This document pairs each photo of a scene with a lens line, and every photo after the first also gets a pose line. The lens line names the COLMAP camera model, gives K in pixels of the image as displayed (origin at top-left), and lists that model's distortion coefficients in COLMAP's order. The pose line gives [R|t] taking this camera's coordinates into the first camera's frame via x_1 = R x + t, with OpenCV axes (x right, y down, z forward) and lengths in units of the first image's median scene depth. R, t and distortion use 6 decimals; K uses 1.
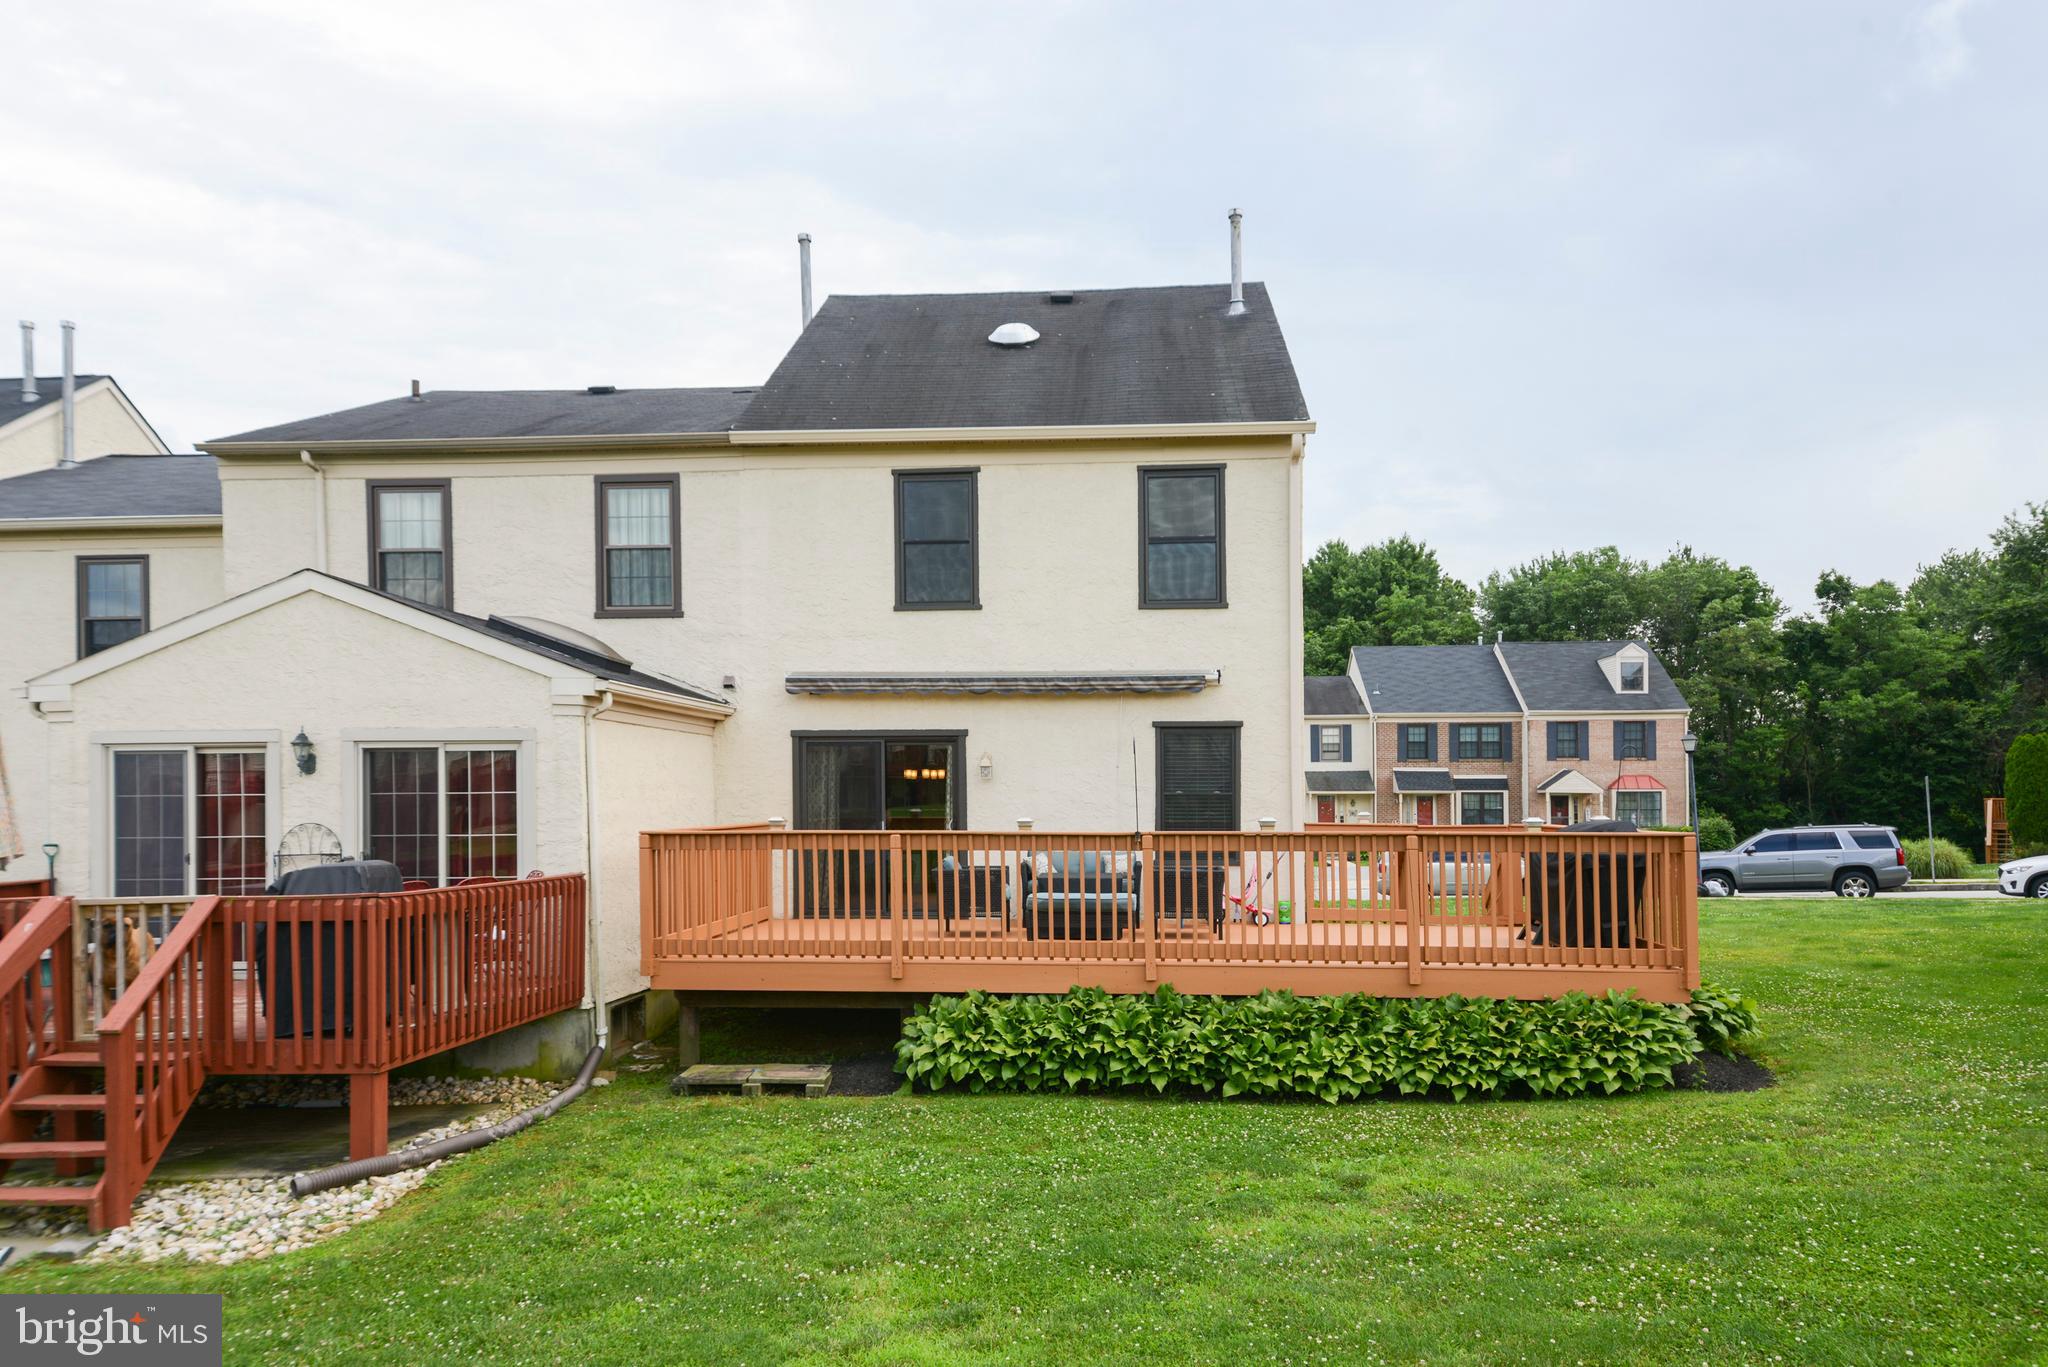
lens RADIAL K [[1341.9, 0, 992.0], [0, 1341.9, 719.1], [0, 0, 1]] dist [0.052532, -0.020520]
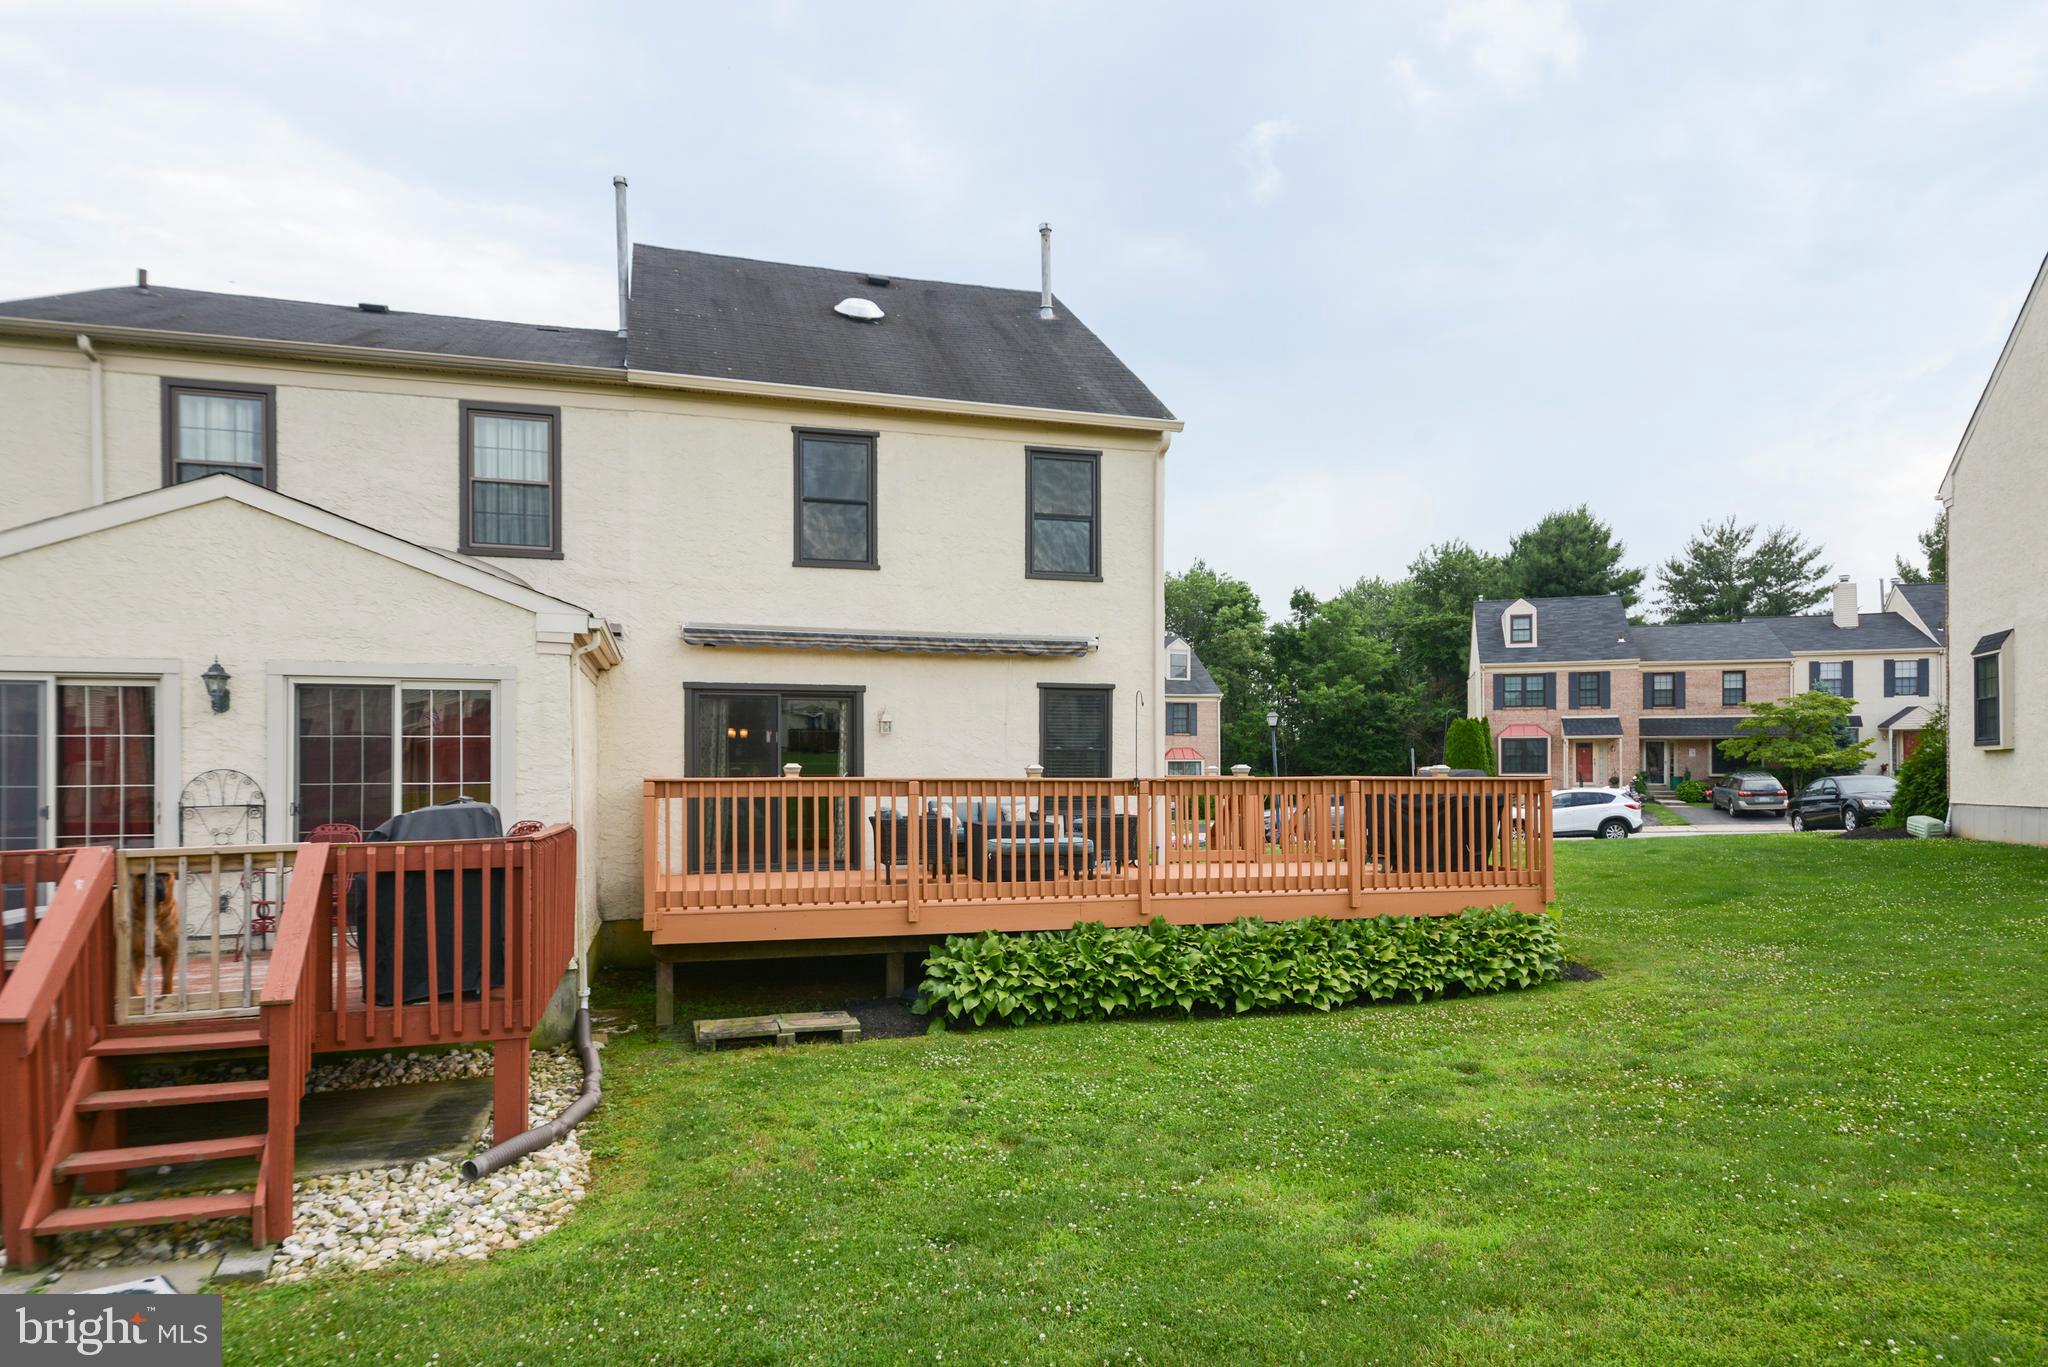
lens RADIAL K [[1253.3, 0, 1012.1], [0, 1253.3, 691.1], [0, 0, 1]] dist [0.038130, -0.011660]
pose [[0.935464, 0.024341, 0.352583, -0.252220], [-0.022666, 0.999704, -0.008879, 0.018142], [-0.352695, 0.000314, 0.935738, 0.060430]]
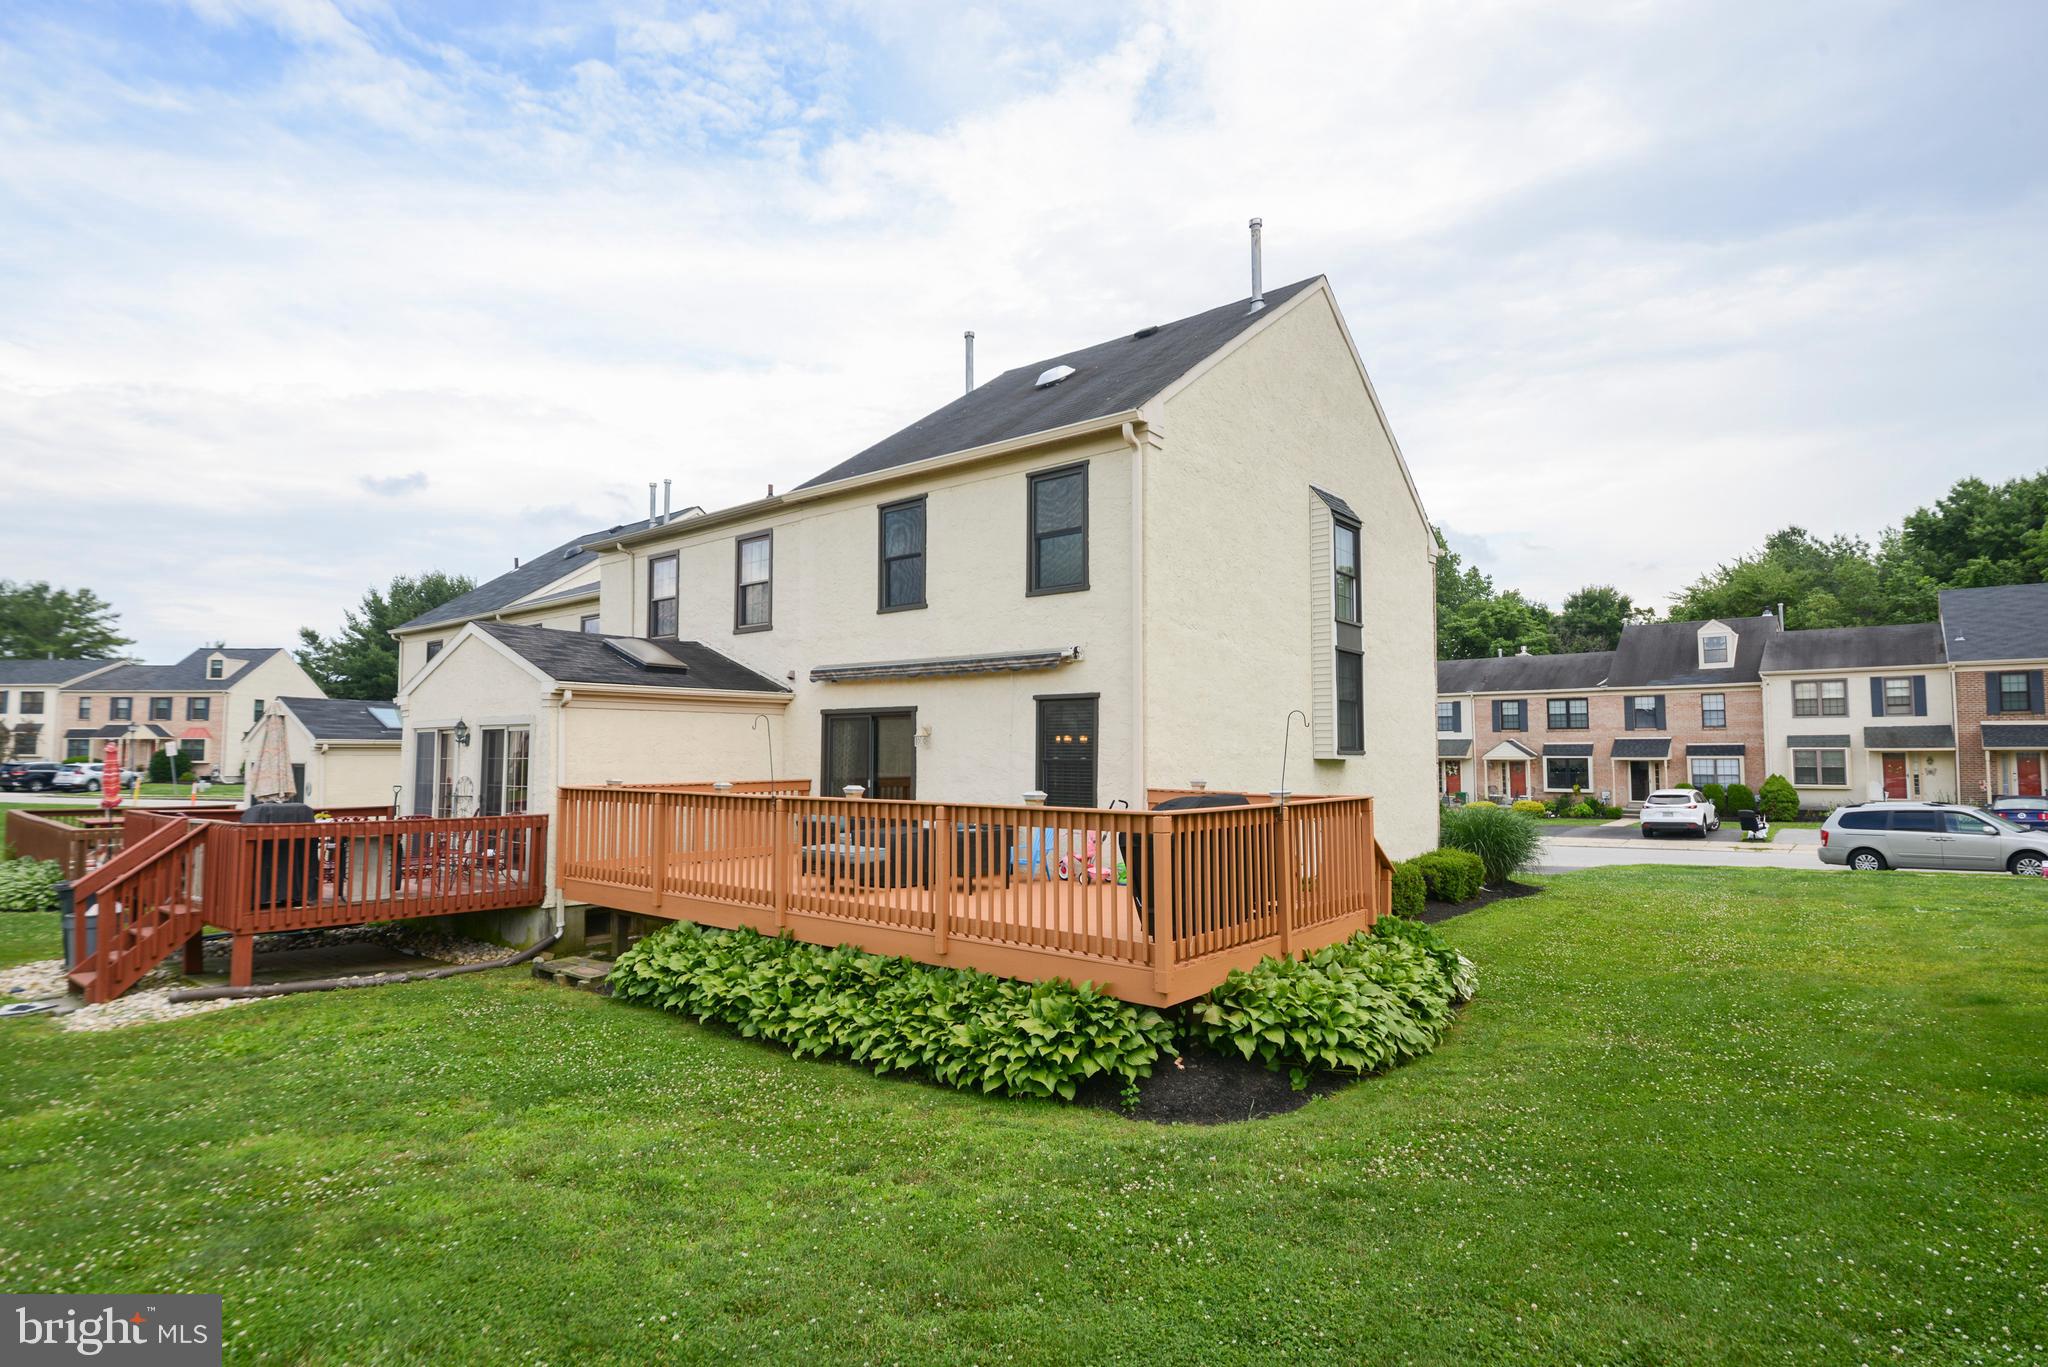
lens RADIAL K [[1001.5, 0, 989.5], [0, 1001.5, 641.0], [0, 0, 1]] dist [0.029932, -0.021883]
pose [[0.825073, -0.059756, -0.561857, 0.557618], [0.031899, 0.997732, -0.059270, 0.005113], [0.564124, 0.030980, 0.825108, 0.276861]]
